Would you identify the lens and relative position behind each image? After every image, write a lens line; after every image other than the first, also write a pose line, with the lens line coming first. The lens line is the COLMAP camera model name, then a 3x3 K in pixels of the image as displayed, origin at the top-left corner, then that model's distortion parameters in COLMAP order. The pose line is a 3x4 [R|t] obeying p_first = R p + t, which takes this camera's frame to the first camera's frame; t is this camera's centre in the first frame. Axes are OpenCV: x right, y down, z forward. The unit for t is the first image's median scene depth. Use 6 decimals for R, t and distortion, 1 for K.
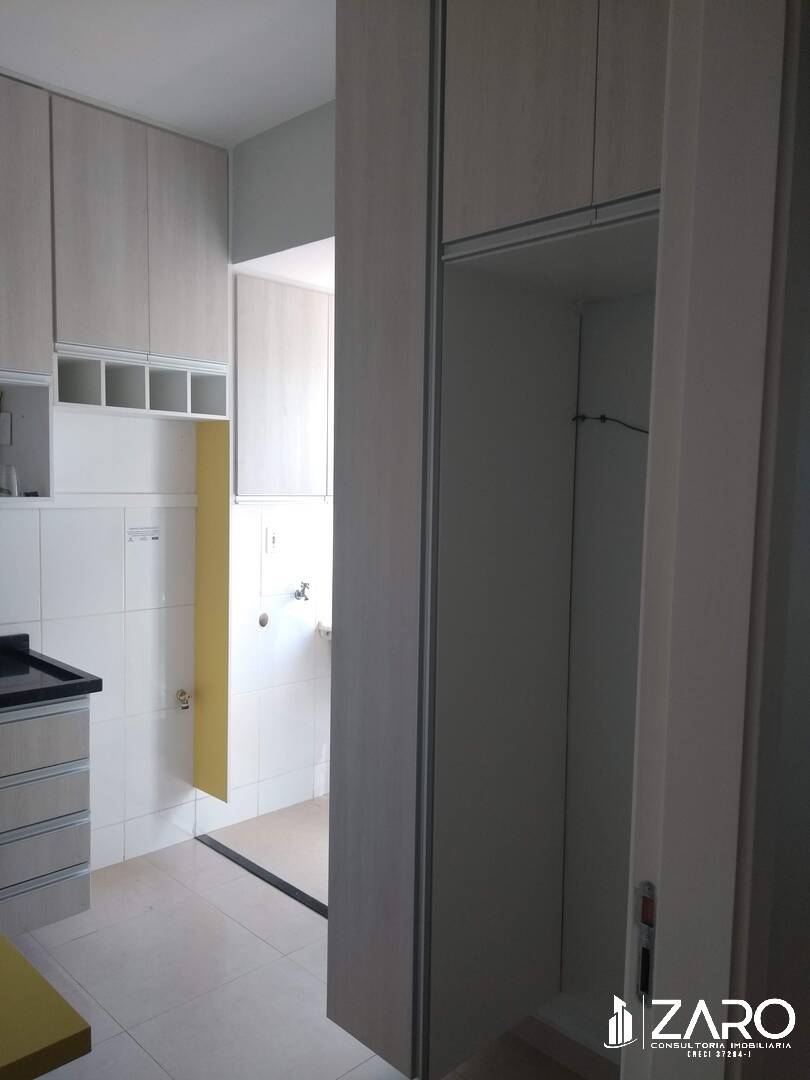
lens RADIAL K [[807.4, 0, 405.0], [0, 807.4, 540.0], [0, 0, 1]] dist [-0.038642, -0.008744]
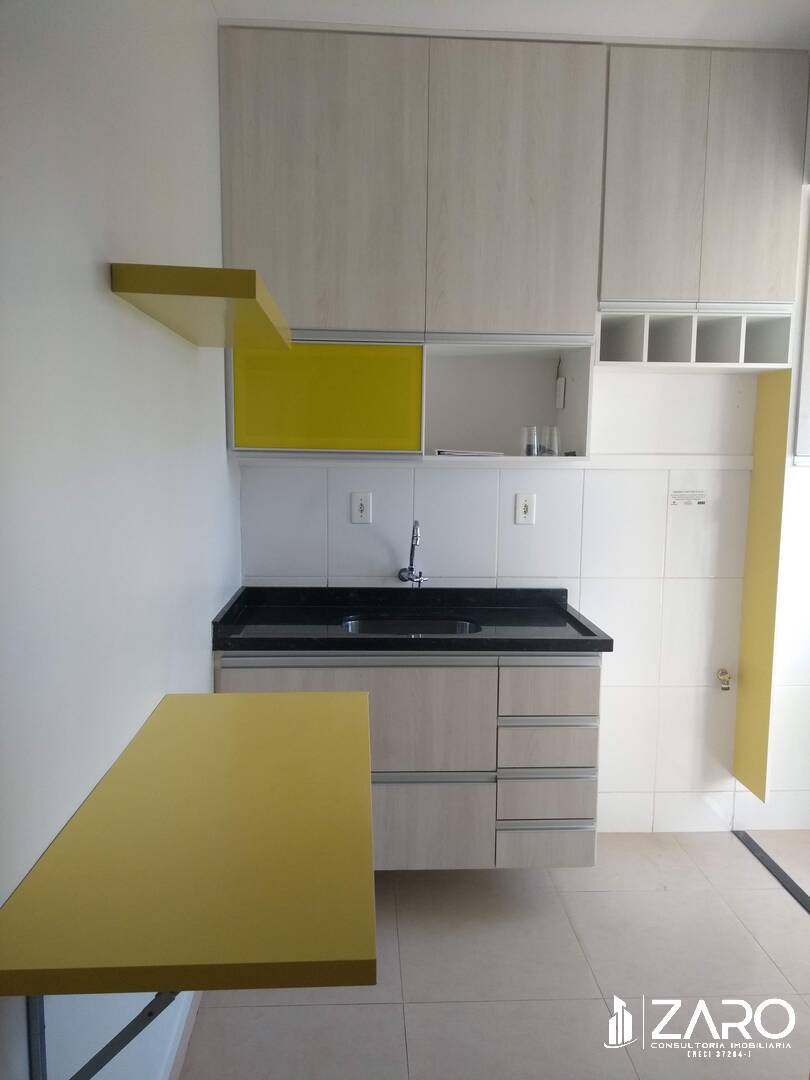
lens RADIAL K [[807.4, 0, 405.0], [0, 807.4, 540.0], [0, 0, 1]] dist [-0.038642, -0.008744]
pose [[0.709659, 0.077291, -0.700293, 0.106704], [-0.043723, 0.996880, 0.065717, -0.005561], [0.703188, -0.016018, 0.710824, 0.107277]]
